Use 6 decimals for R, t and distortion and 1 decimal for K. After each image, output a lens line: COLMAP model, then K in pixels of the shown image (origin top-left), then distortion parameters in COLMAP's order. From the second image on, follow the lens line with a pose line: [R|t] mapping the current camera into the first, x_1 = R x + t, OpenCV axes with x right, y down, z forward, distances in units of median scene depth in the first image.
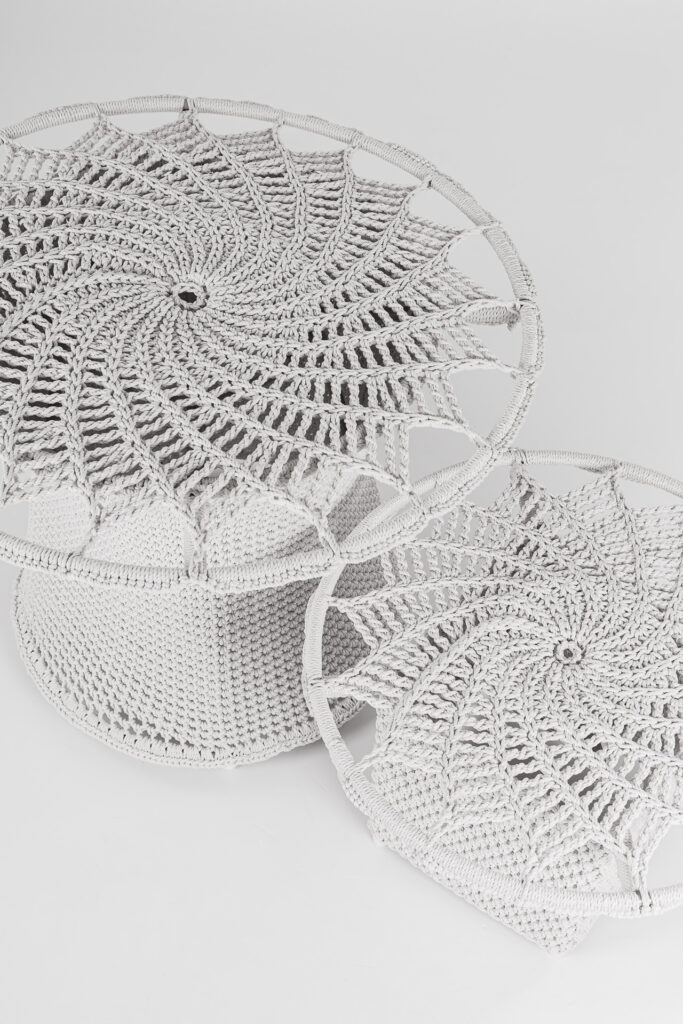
lens RADIAL K [[1497.7, 0, 332.9], [0, 1497.7, 513.7], [0, 0, 1]] dist [-0.007602, 0.155818]
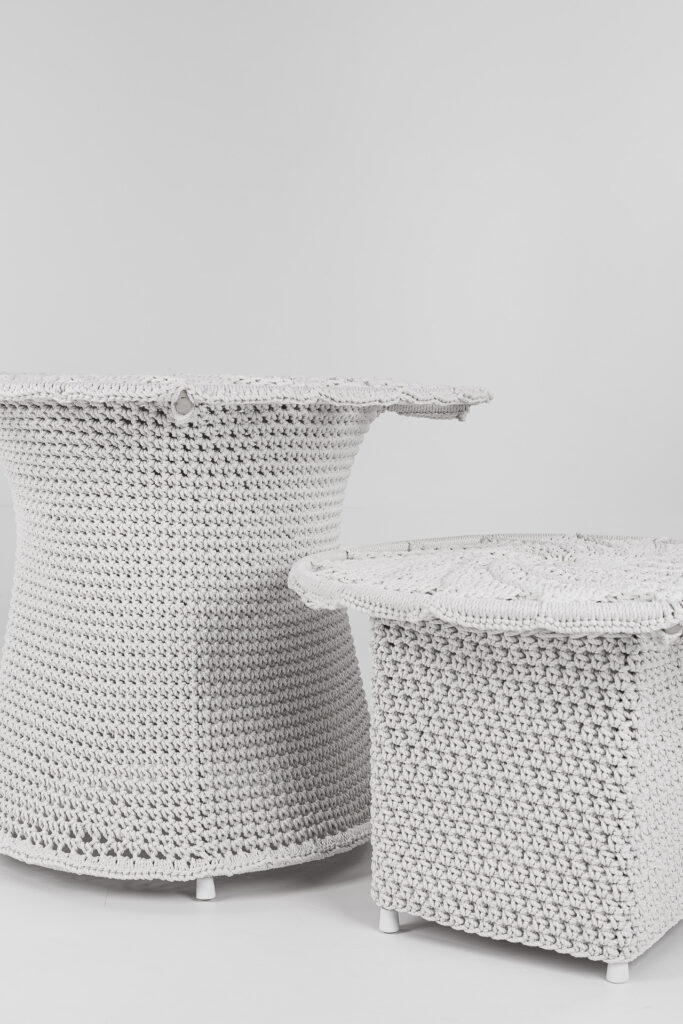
lens RADIAL K [[1497.7, 0, 332.9], [0, 1497.7, 513.7], [0, 0, 1]] dist [-0.007602, 0.155818]
pose [[0.997945, -0.037030, 0.052294, -0.038601], [0.063372, 0.691121, -0.719955, 0.736133], [-0.009481, 0.721790, 0.692047, 0.283395]]
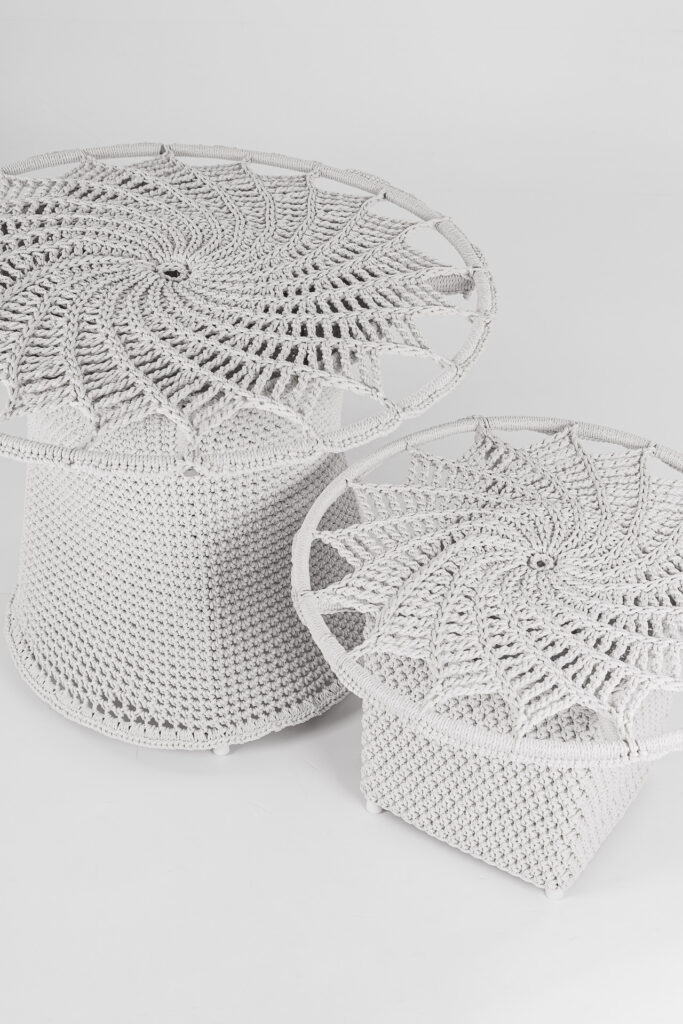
lens RADIAL K [[1497.7, 0, 332.9], [0, 1497.7, 513.7], [0, 0, 1]] dist [-0.007602, 0.155818]
pose [[0.998484, -0.044962, 0.031766, -0.021501], [0.050688, 0.975993, -0.211820, 0.264668], [-0.021479, 0.213109, 0.976792, -0.039841]]
